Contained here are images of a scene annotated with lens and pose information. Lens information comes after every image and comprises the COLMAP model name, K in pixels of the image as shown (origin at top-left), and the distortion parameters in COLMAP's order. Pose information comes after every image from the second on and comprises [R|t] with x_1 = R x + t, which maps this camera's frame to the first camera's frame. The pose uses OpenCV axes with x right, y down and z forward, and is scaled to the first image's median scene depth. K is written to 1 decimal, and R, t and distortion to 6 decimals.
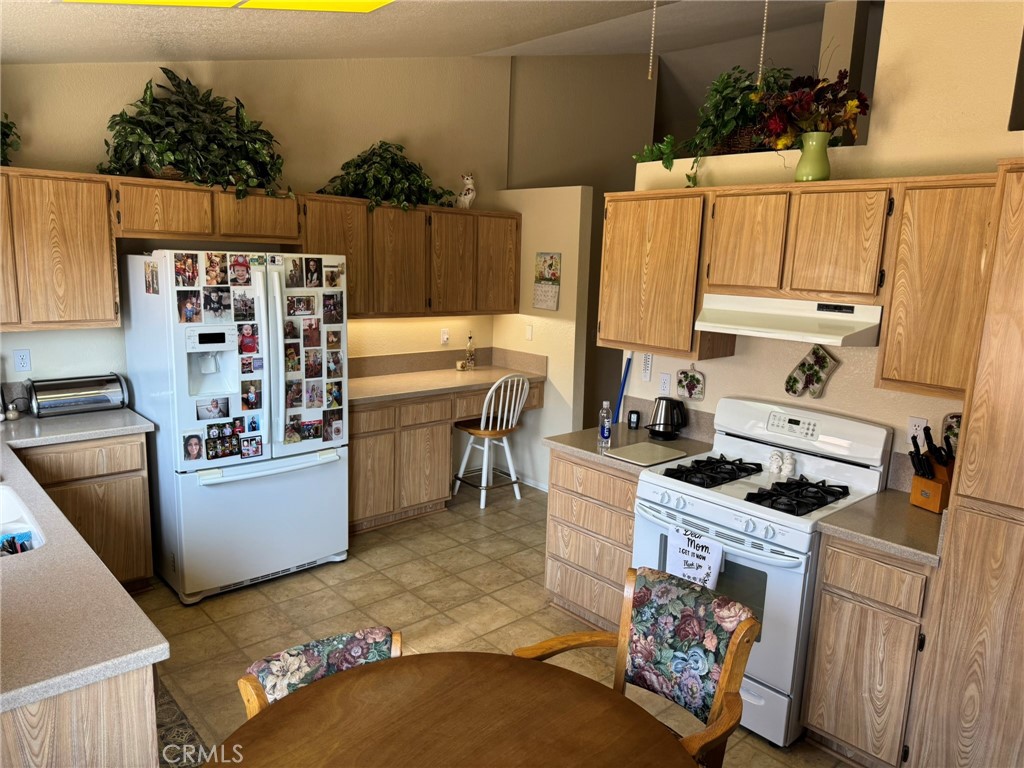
lens RADIAL K [[715.7, 0, 514.5], [0, 715.7, 376.9], [0, 0, 1]] dist [0.008102, -0.006792]
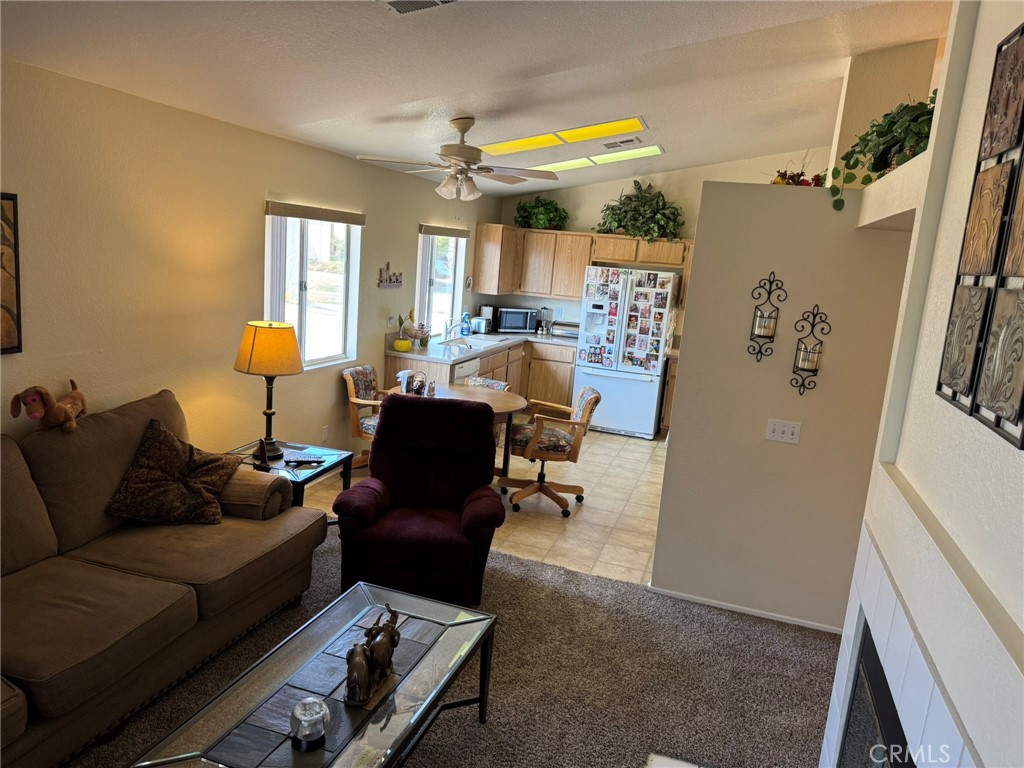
lens RADIAL K [[715.7, 0, 510.8], [0, 715.7, 386.7], [0, 0, 1]] dist [0.008102, -0.006792]
pose [[0.474454, 0.166167, -0.864454, 1.264455], [-0.208244, 0.975335, 0.073186, 0.072460], [0.855294, 0.145293, 0.497355, -0.250357]]
